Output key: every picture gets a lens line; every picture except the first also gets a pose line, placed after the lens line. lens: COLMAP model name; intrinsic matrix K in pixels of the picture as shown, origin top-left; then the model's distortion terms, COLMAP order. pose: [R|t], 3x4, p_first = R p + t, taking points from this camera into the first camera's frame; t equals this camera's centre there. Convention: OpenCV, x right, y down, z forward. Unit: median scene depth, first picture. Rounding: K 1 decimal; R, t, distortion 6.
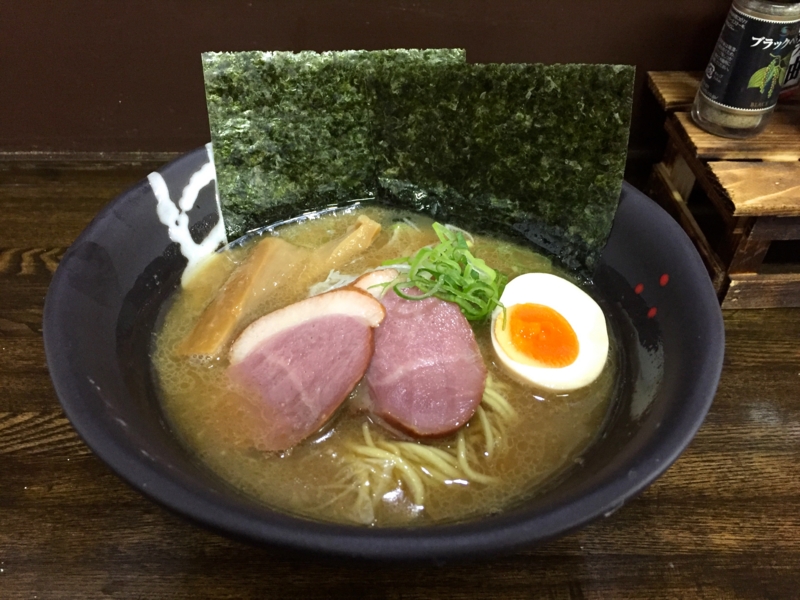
lens RADIAL K [[742.3, 0, 400.0], [0, 742.3, 300.0], [0, 0, 1]] dist [0.166135, -0.399962]
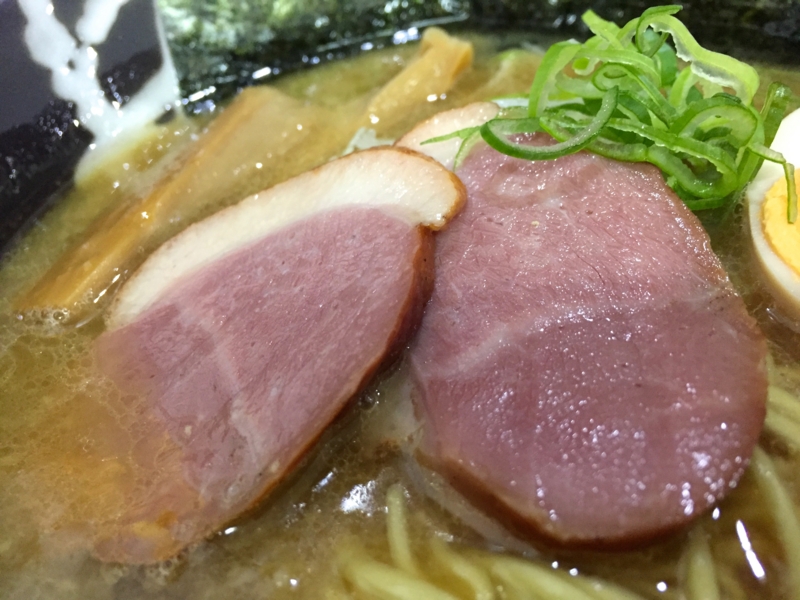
lens RADIAL K [[742.3, 0, 400.0], [0, 742.3, 300.0], [0, 0, 1]] dist [0.166135, -0.399962]
pose [[0.980137, -0.026766, -0.196507, 0.023620], [0.028250, 0.999590, 0.004753, 0.070563], [0.196299, -0.010210, 0.980491, 0.604845]]
